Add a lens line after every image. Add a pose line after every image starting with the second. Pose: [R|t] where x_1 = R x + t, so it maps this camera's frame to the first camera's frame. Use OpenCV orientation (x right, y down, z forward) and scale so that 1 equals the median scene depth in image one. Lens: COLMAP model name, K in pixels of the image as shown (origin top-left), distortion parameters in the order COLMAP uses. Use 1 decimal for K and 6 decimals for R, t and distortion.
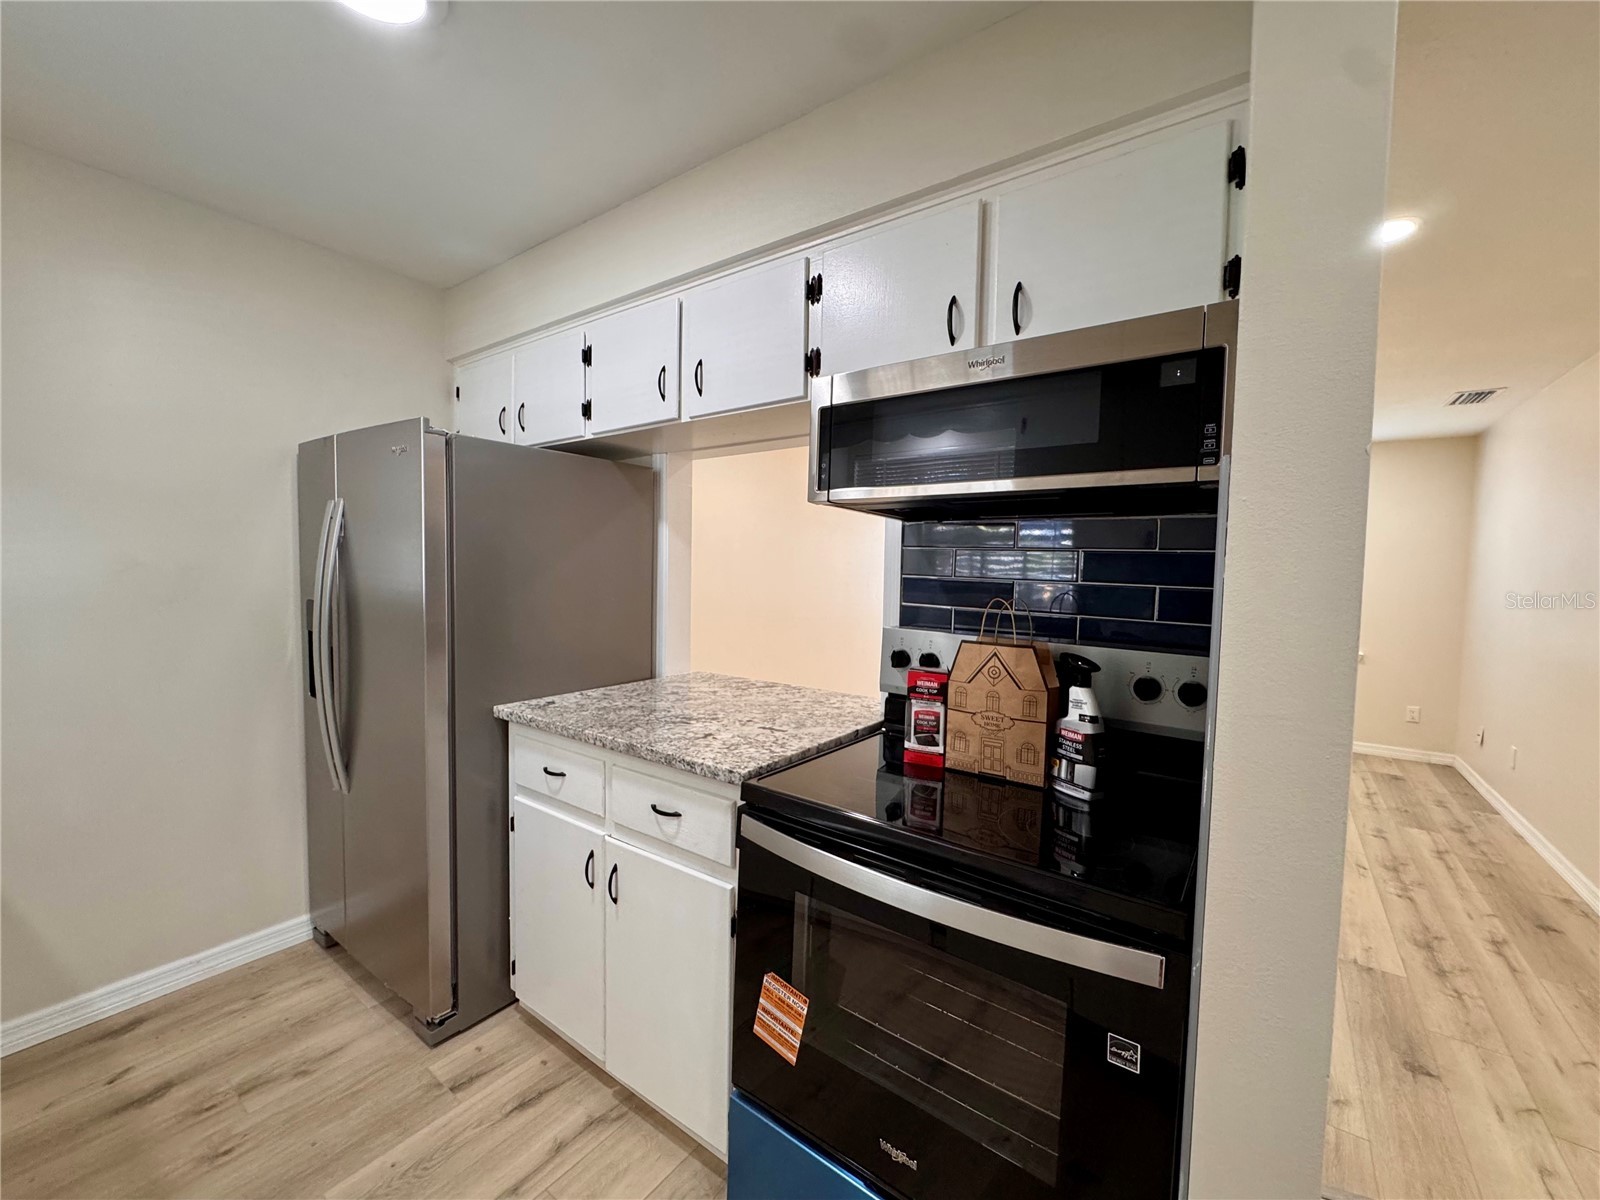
lens RADIAL K [[641.7, 0, 798.9], [0, 641.7, 599.9], [0, 0, 1]] dist [-0.005188, 0.000720]
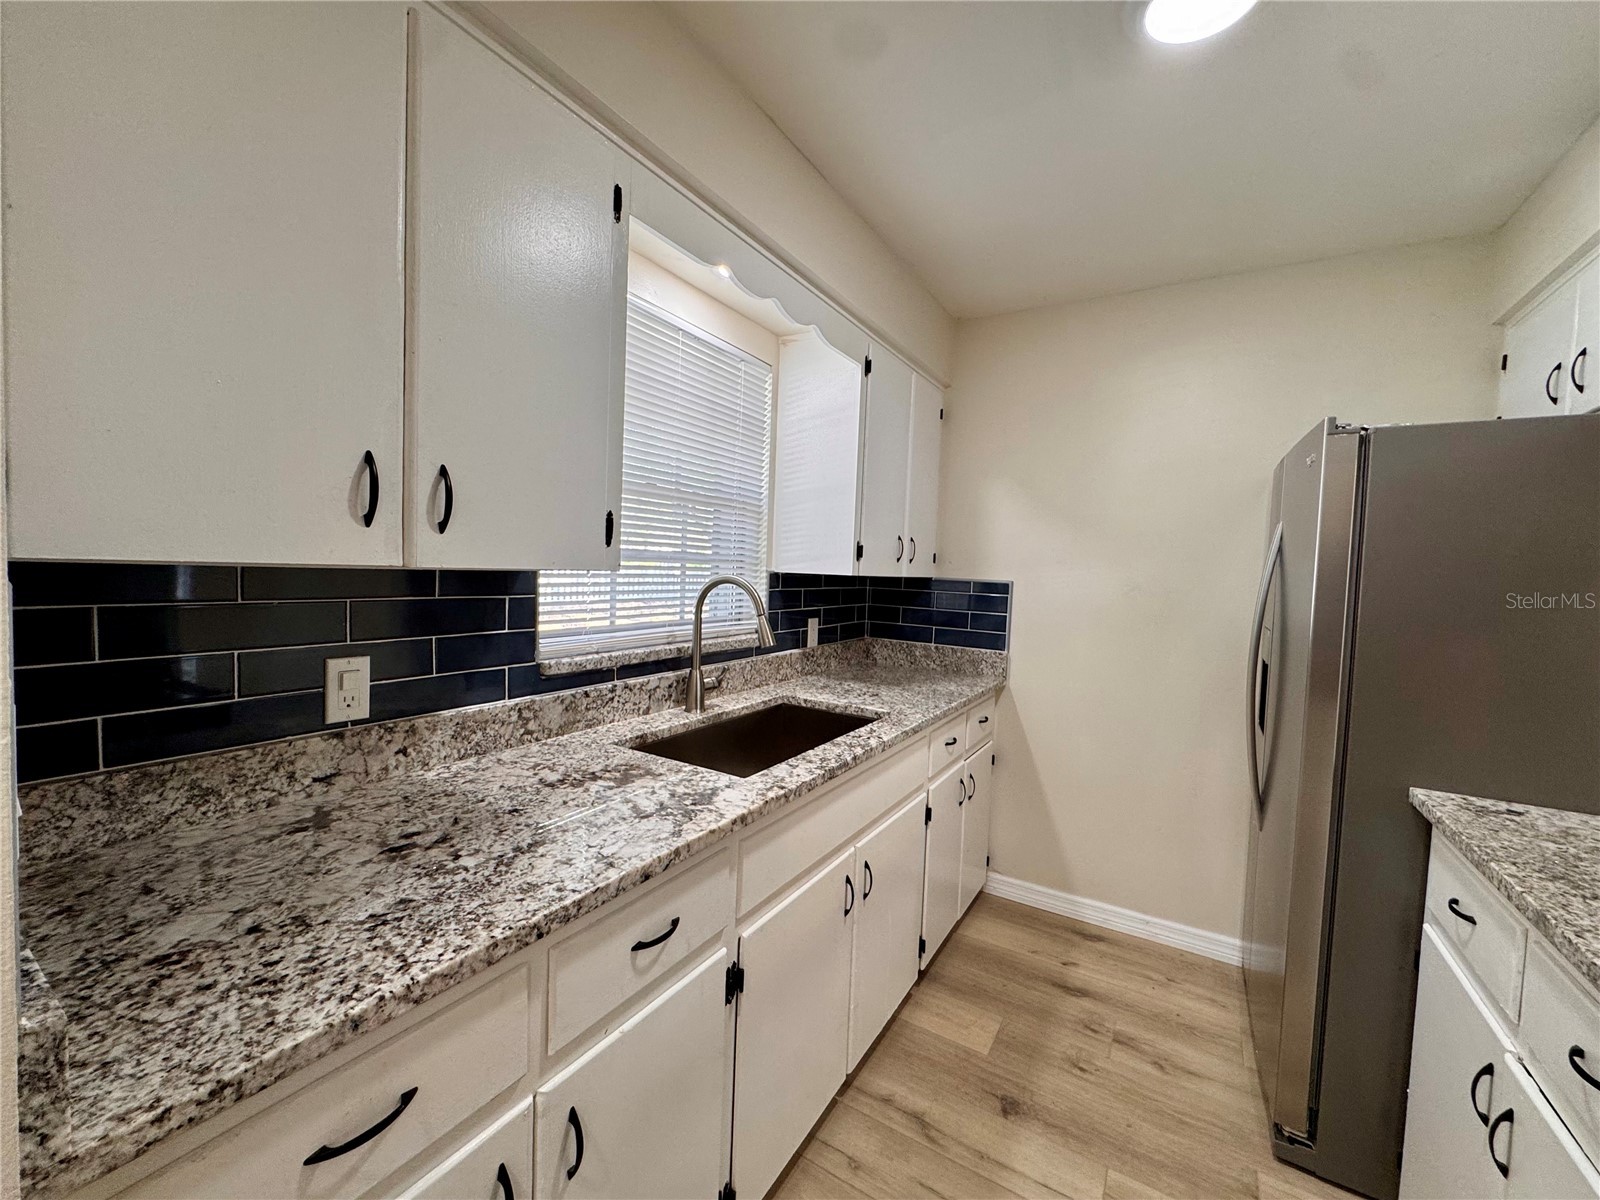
lens RADIAL K [[639.7, 0, 797.9], [0, 639.7, 600.4], [0, 0, 1]] dist [-0.003957, -0.000208]
pose [[0.074504, 0.033364, -0.996662, 0.201387], [-0.087484, 0.995806, 0.026796, -0.004887], [0.993376, 0.085195, 0.077110, 0.247069]]
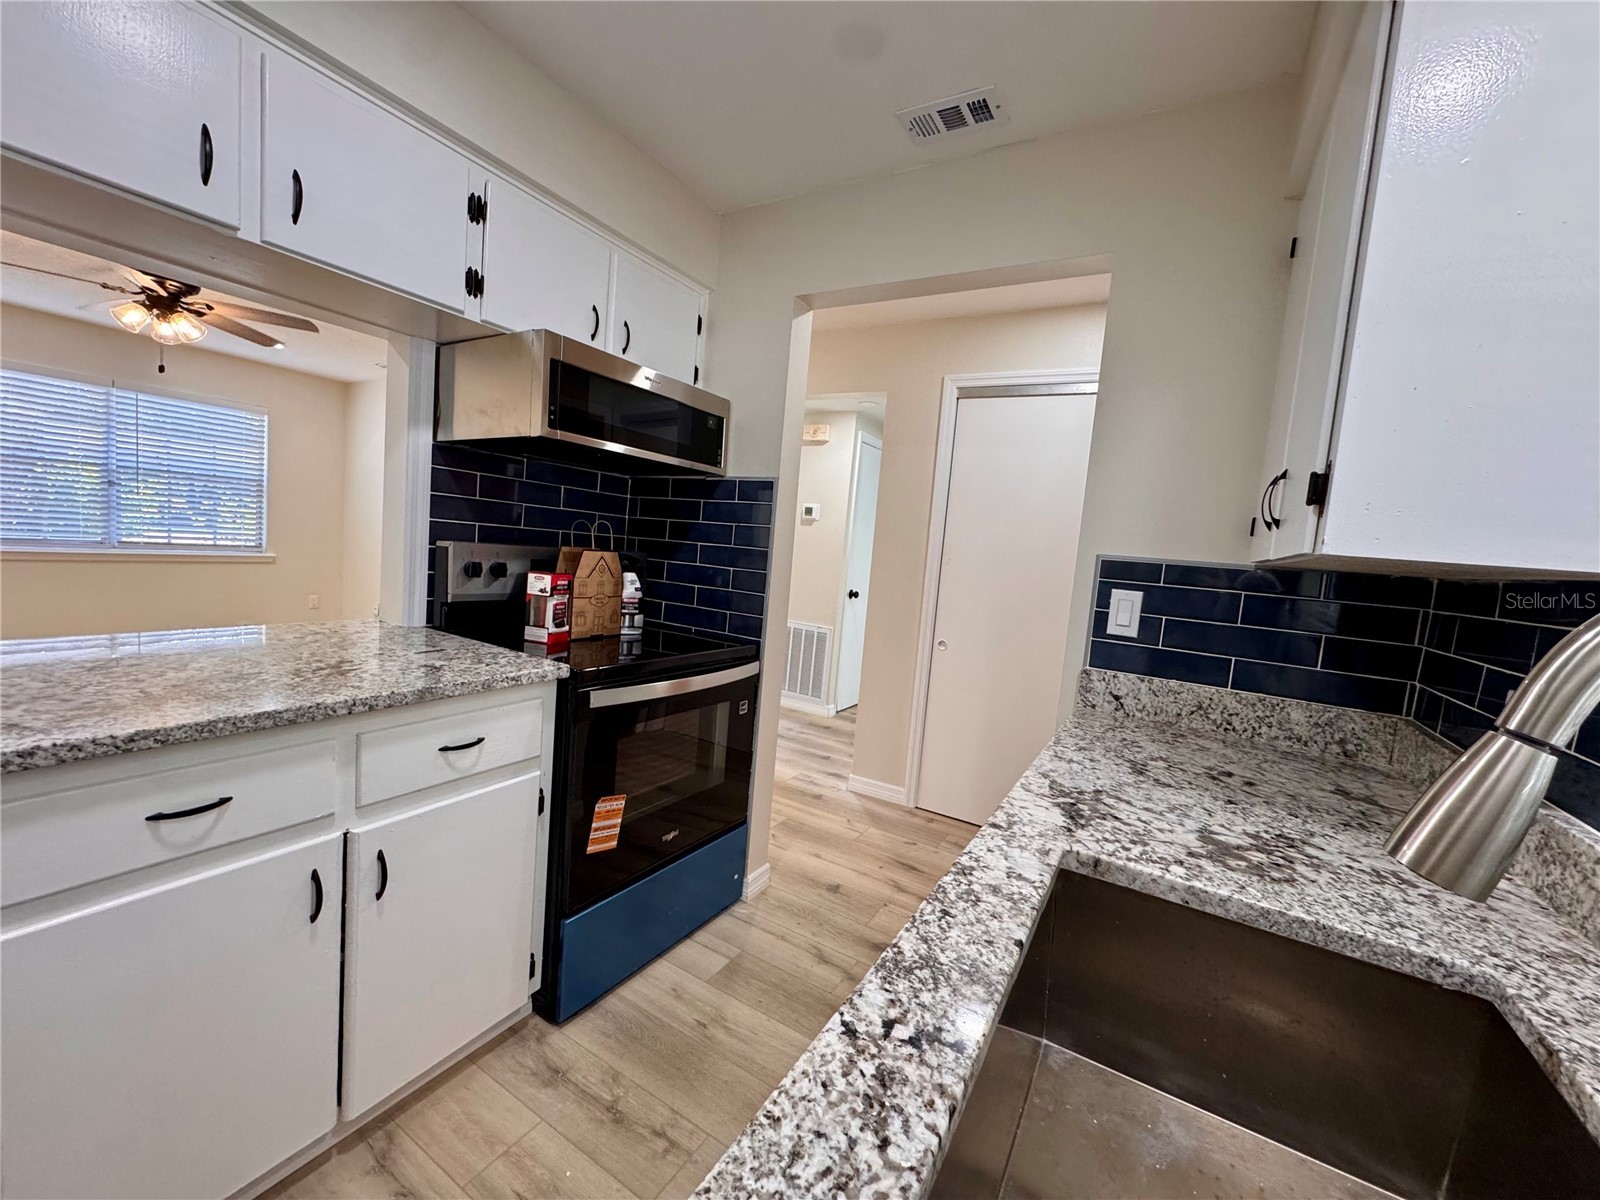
lens RADIAL K [[641.7, 0, 798.9], [0, 641.7, 599.9], [0, 0, 1]] dist [-0.005188, 0.000720]
pose [[-0.091603, -0.117722, 0.988813, -0.974341], [-0.037342, 0.992695, 0.114725, -0.006268], [-0.995095, -0.026415, -0.095330, 0.511321]]
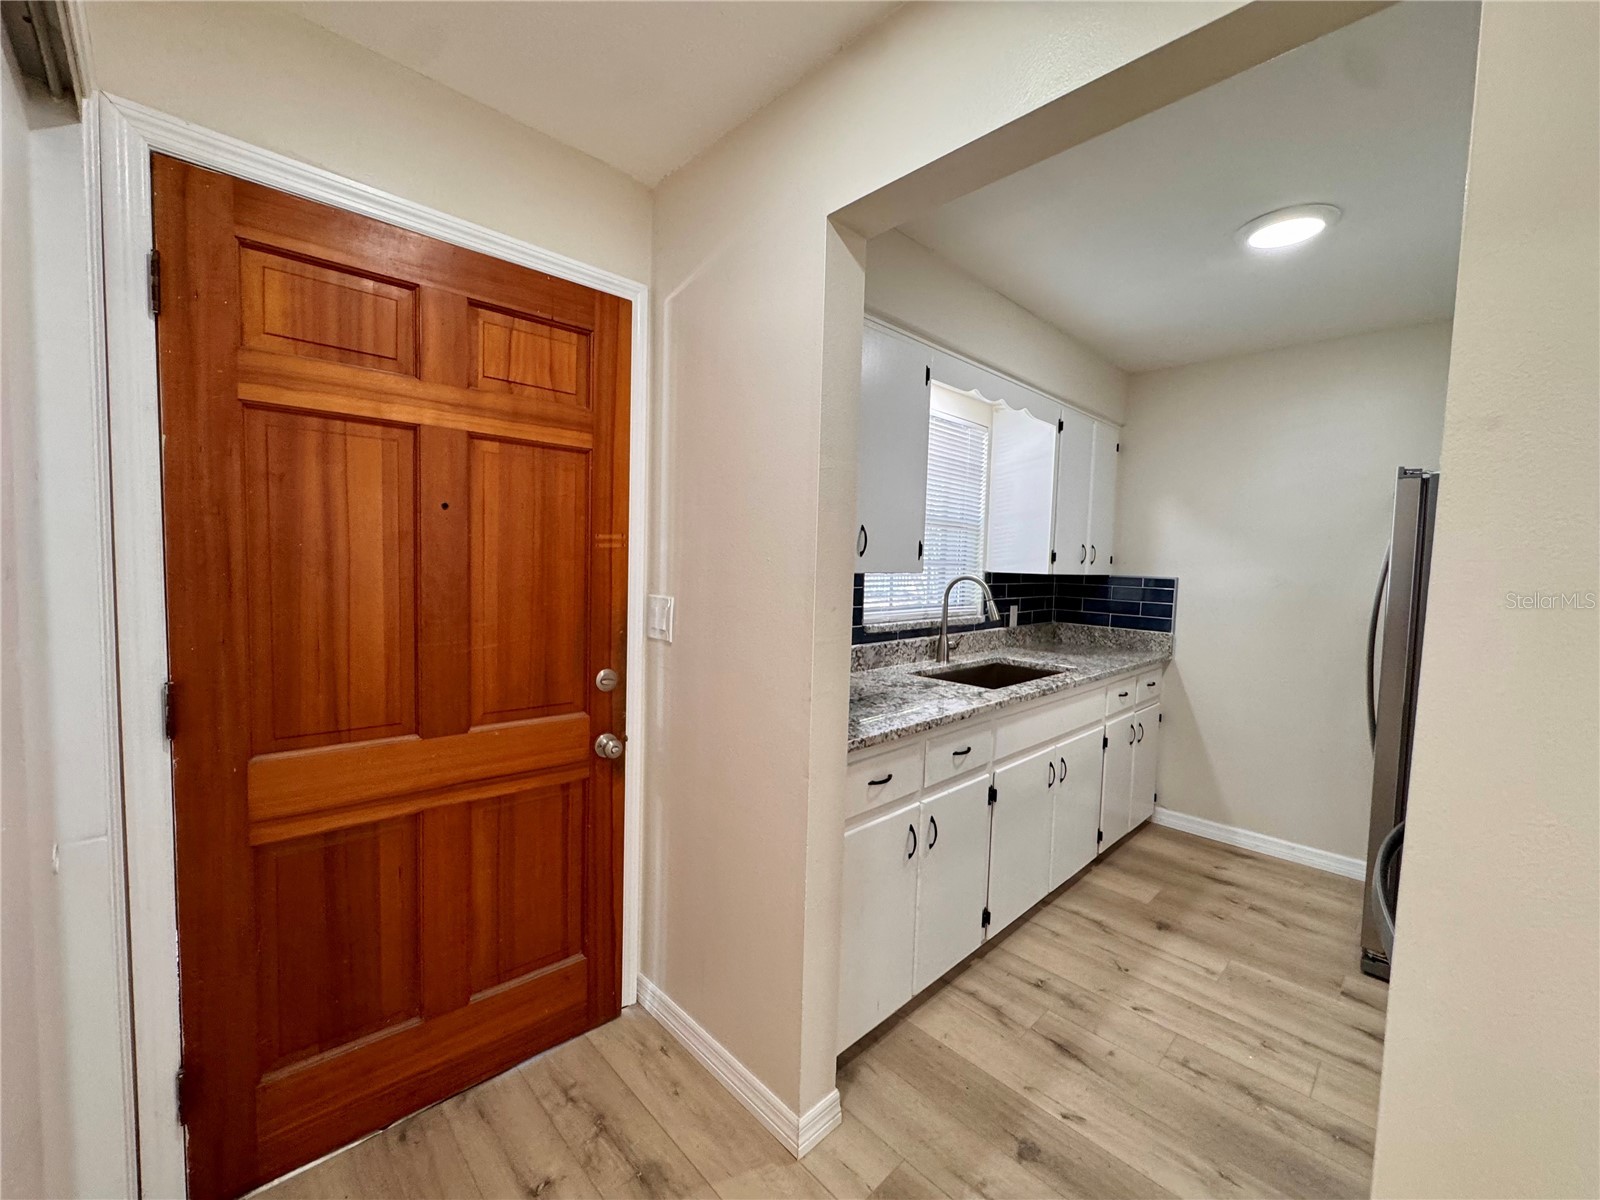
lens RADIAL K [[641.7, 0, 798.9], [0, 641.7, 599.9], [0, 0, 1]] dist [-0.005188, 0.000720]
pose [[-0.168042, 0.036426, -0.985107, 0.825706], [-0.082440, 0.995297, 0.050866, 0.008039], [0.982327, 0.089760, -0.164249, 0.066334]]
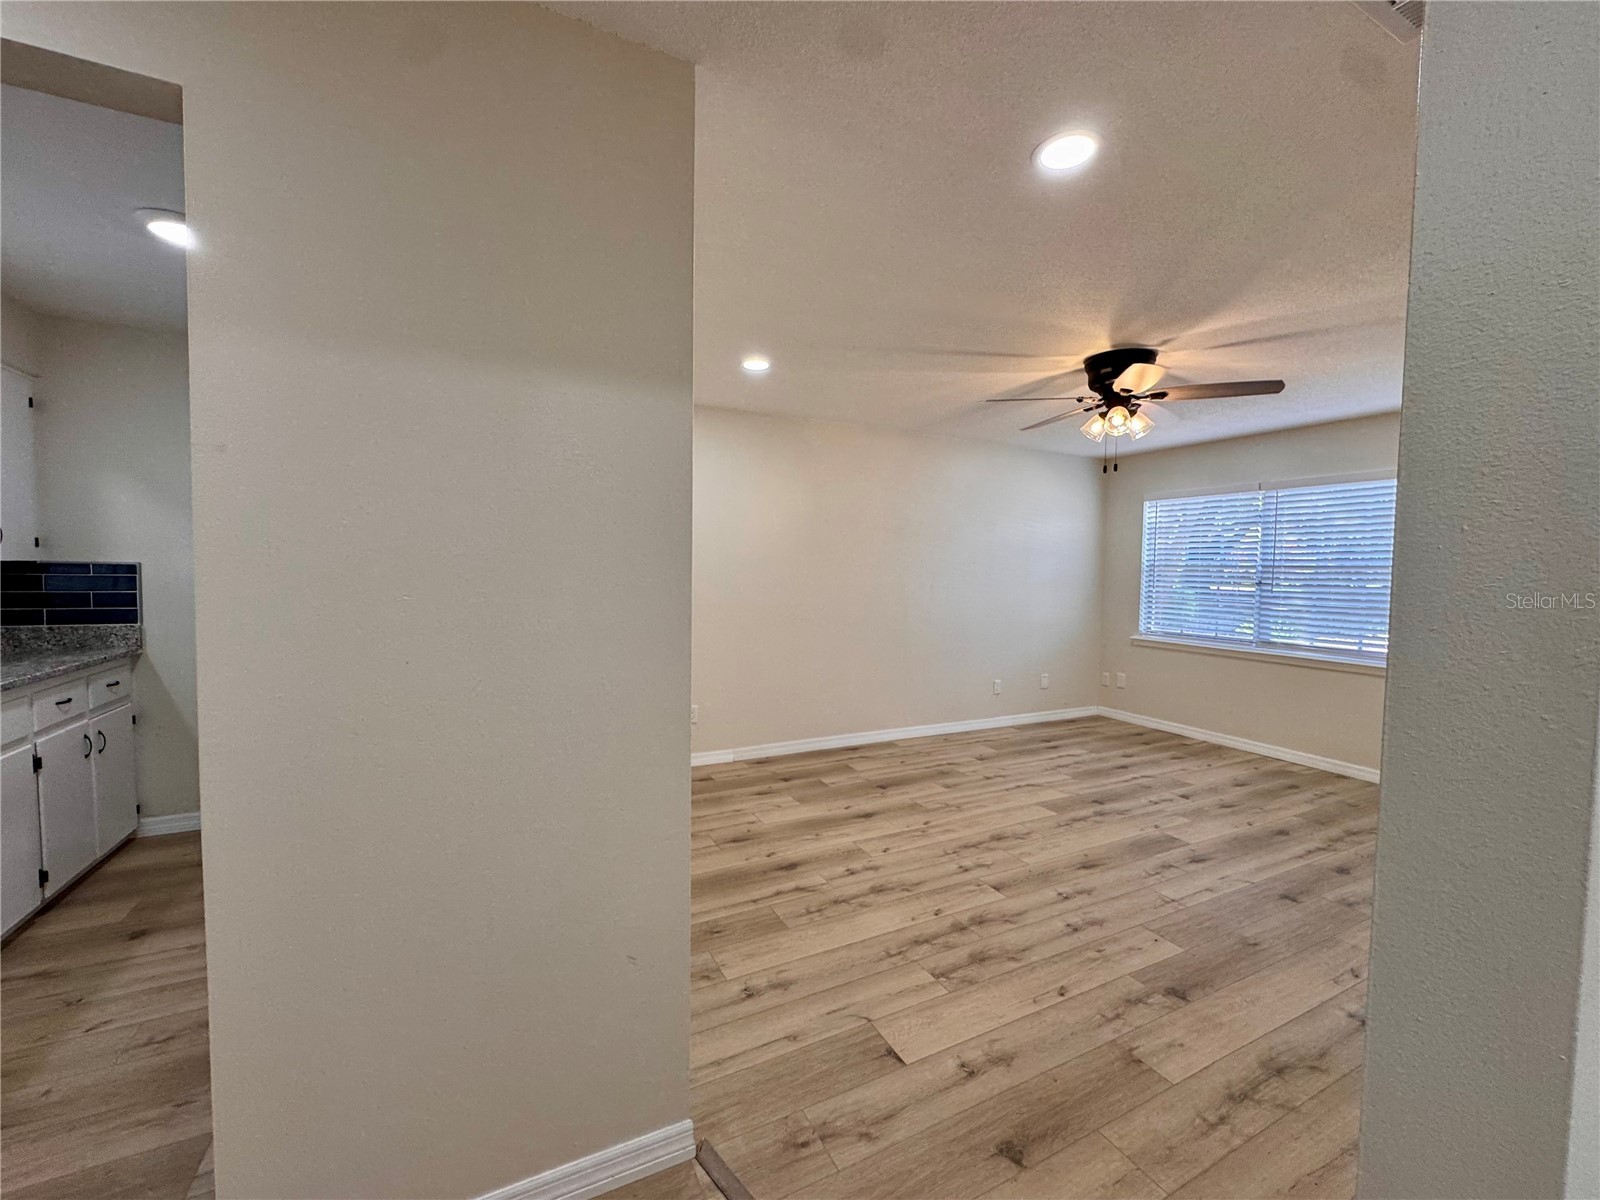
lens RADIAL K [[641.7, 0, 798.9], [0, 641.7, 599.9], [0, 0, 1]] dist [-0.005188, 0.000720]
pose [[0.892448, 0.015825, -0.450873, 1.130082], [-0.019899, 0.999793, -0.004296, 0.019632], [0.450711, 0.012806, 0.892578, 0.119196]]
